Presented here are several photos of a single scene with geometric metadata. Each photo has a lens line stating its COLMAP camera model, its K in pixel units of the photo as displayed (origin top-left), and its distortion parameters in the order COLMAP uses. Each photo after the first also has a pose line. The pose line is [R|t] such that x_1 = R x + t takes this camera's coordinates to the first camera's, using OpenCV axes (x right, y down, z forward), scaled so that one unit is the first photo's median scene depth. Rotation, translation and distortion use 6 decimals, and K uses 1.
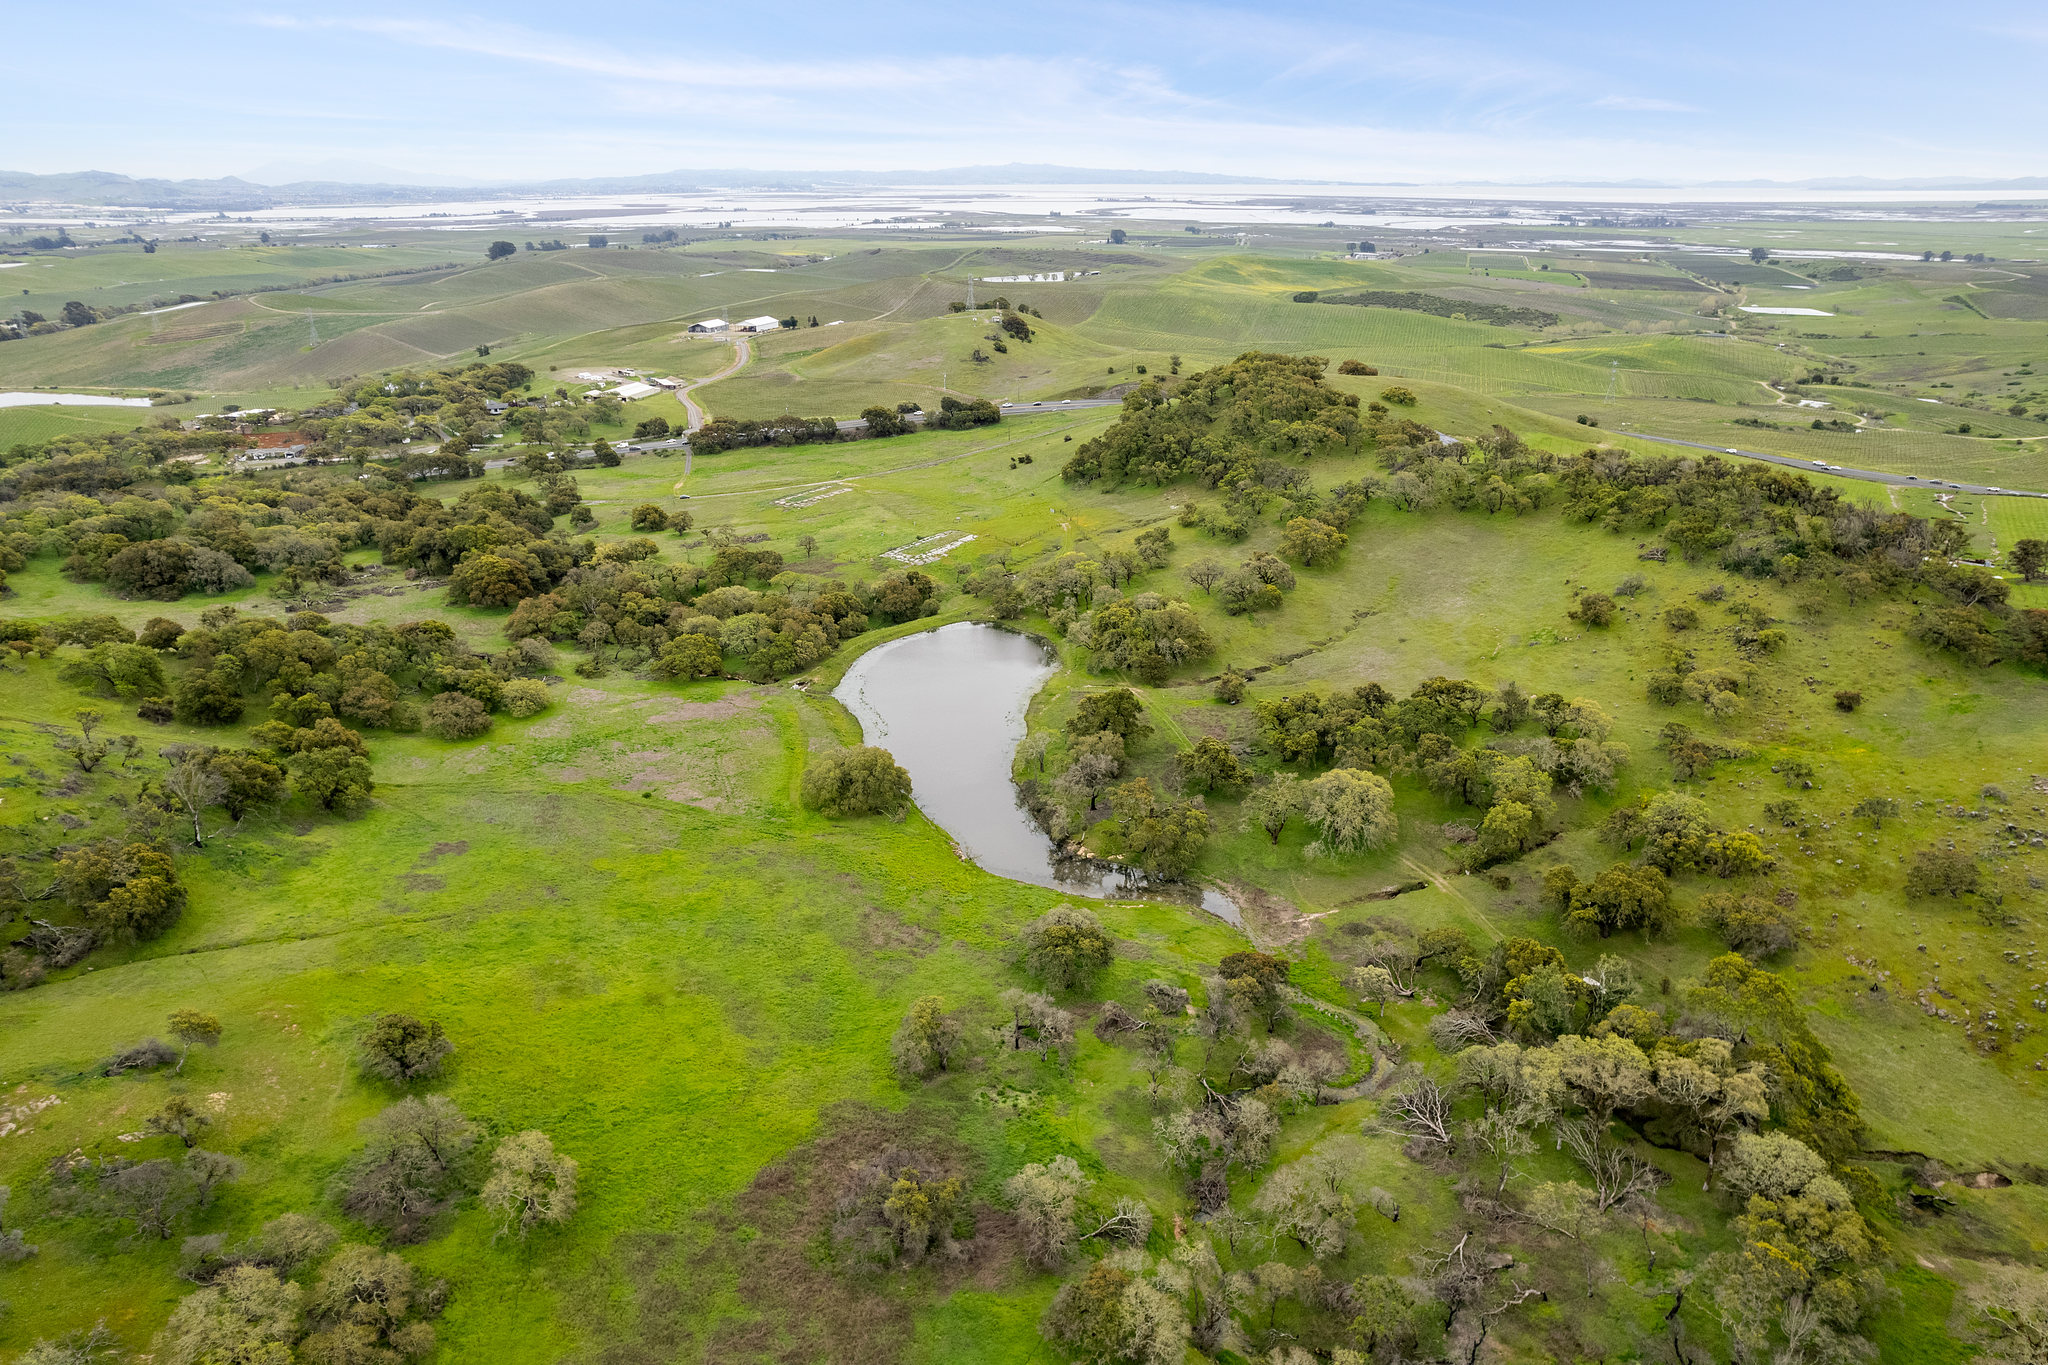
lens RADIAL K [[1292.3, 0, 1031.3], [0, 1292.3, 696.2], [0, 0, 1]] dist [-0.109207, 0.092404]
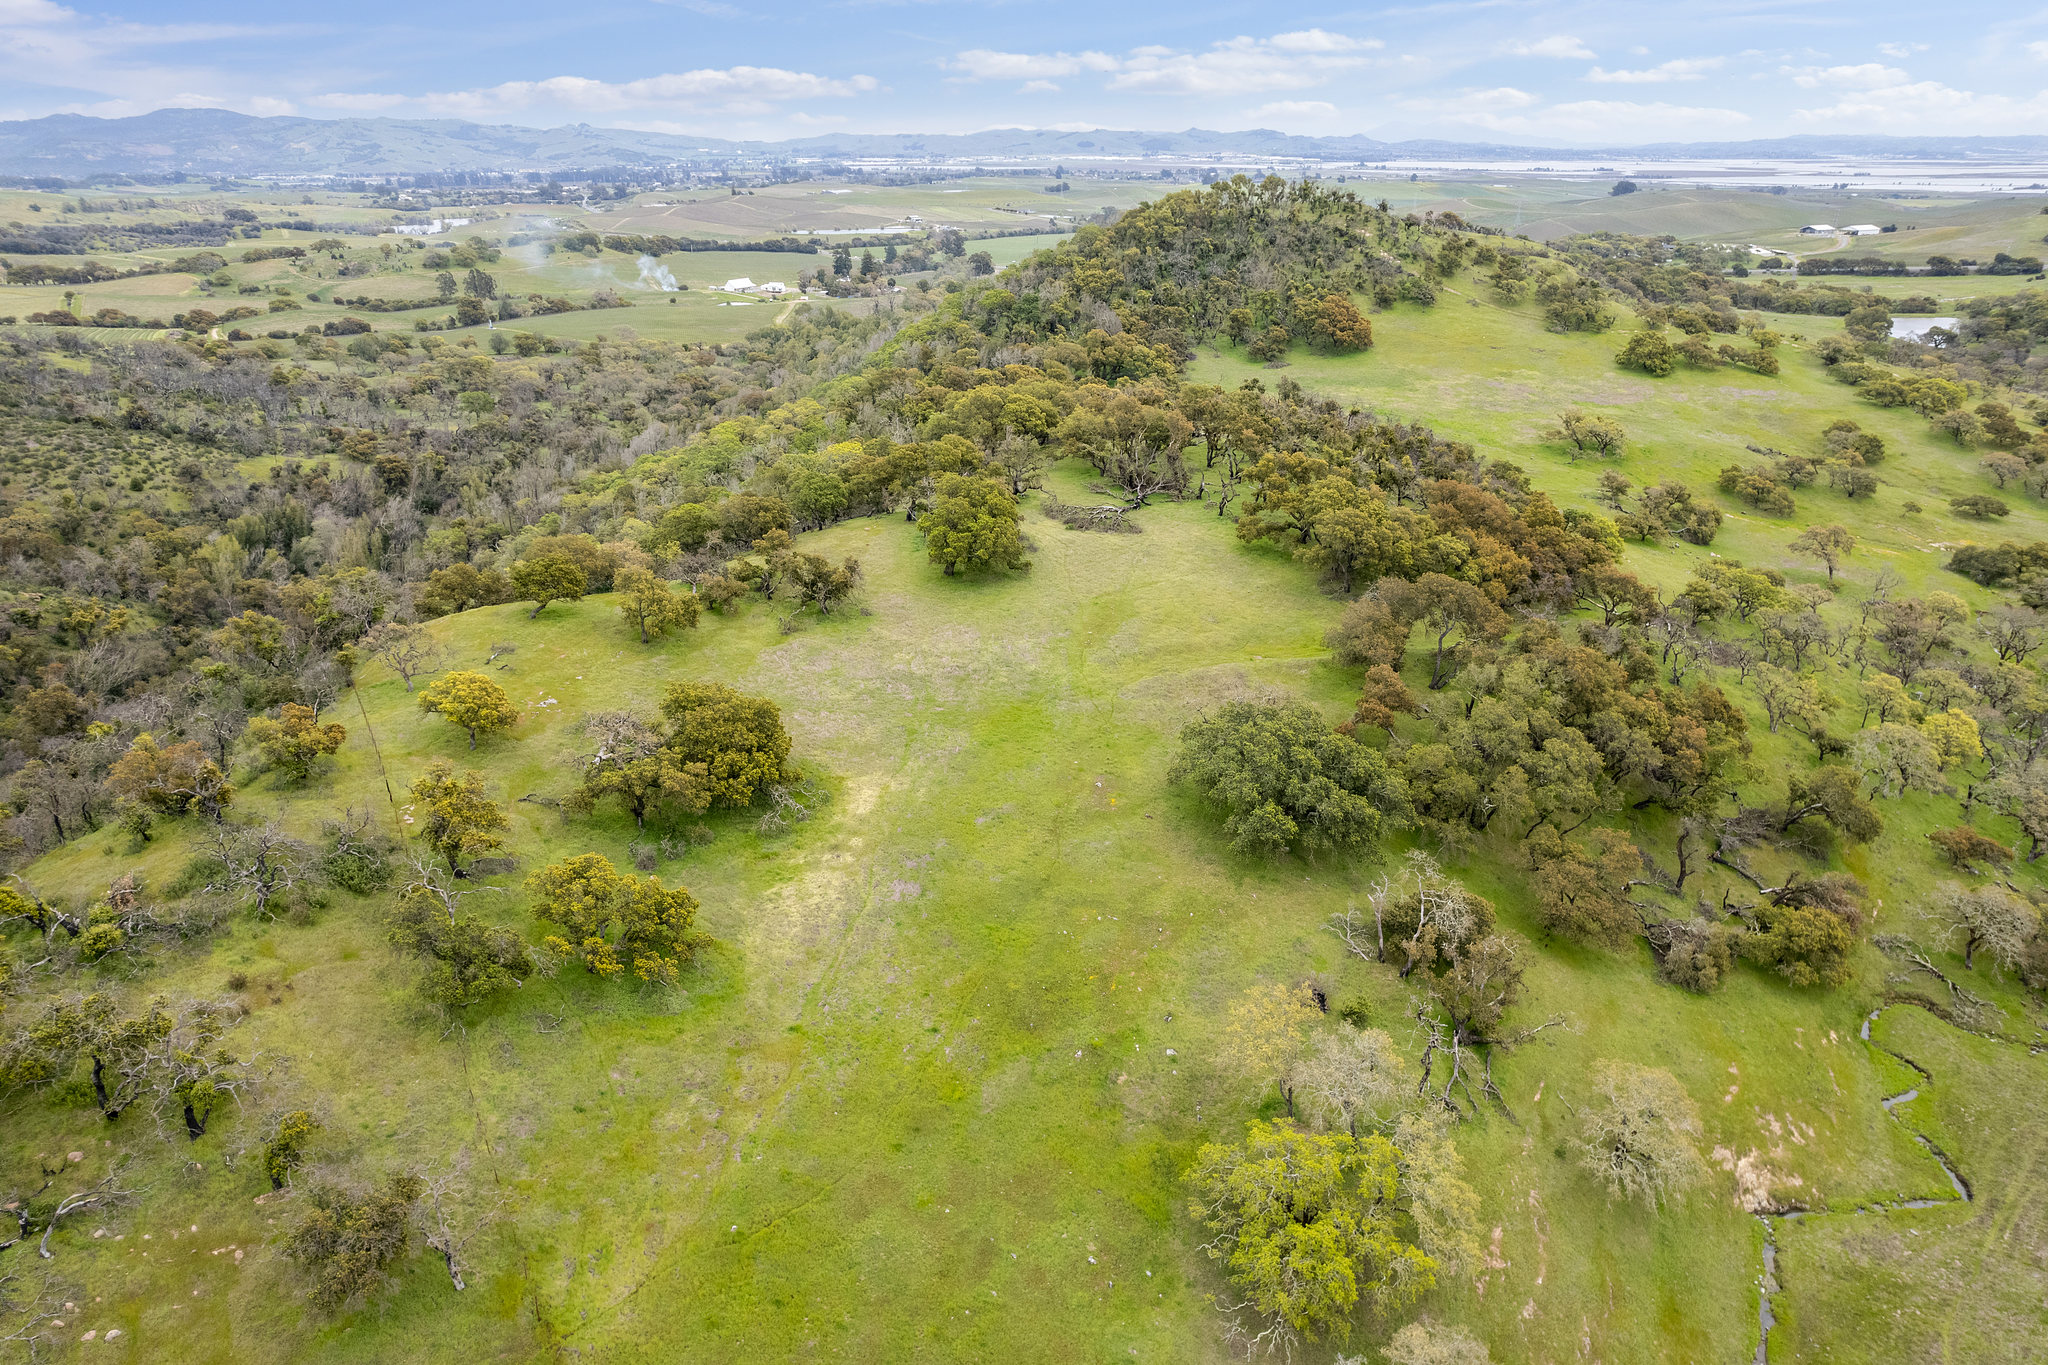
lens RADIAL K [[1291.7, 0, 1031.1], [0, 1291.7, 688.4], [0, 0, 1]] dist [-0.080733, 0.069487]
pose [[0.725965, 0.269644, -0.632666, 0.033071], [-0.258828, 0.959419, 0.111910, 0.068993], [0.637168, 0.082509, 0.766296, -0.144101]]
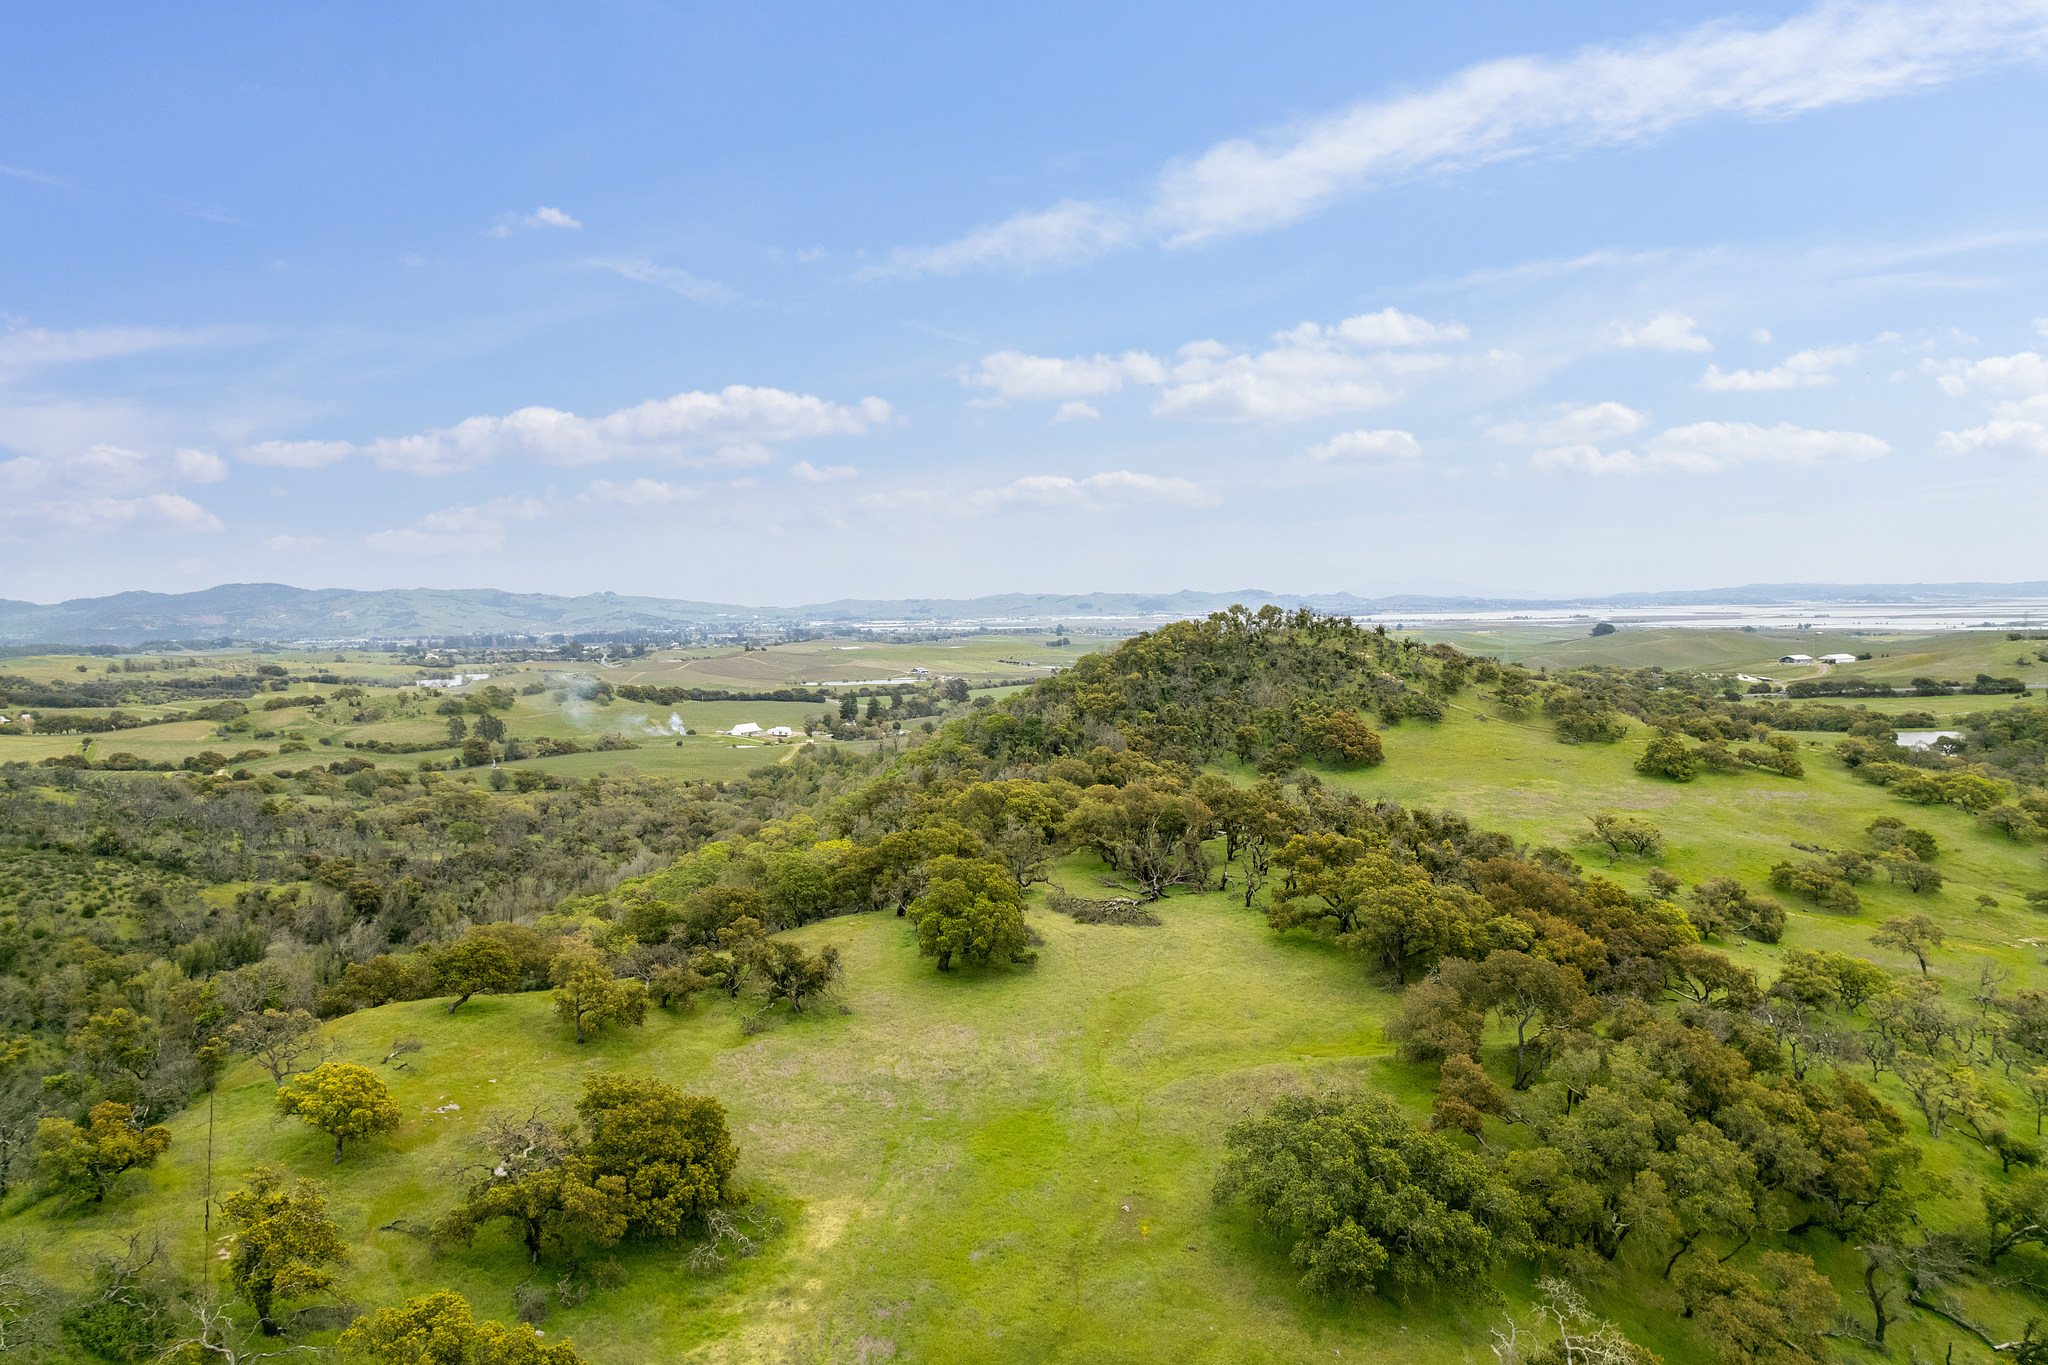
lens RADIAL K [[1313.3, 0, 1031.1], [0, 1313.3, 704.7], [0, 0, 1]] dist [-0.078566, 0.067401]
pose [[0.725024, 0.039400, -0.687596, 0.030544], [-0.244783, 0.947919, -0.203790, 0.070700], [0.643756, 0.316064, 0.696908, -0.140474]]
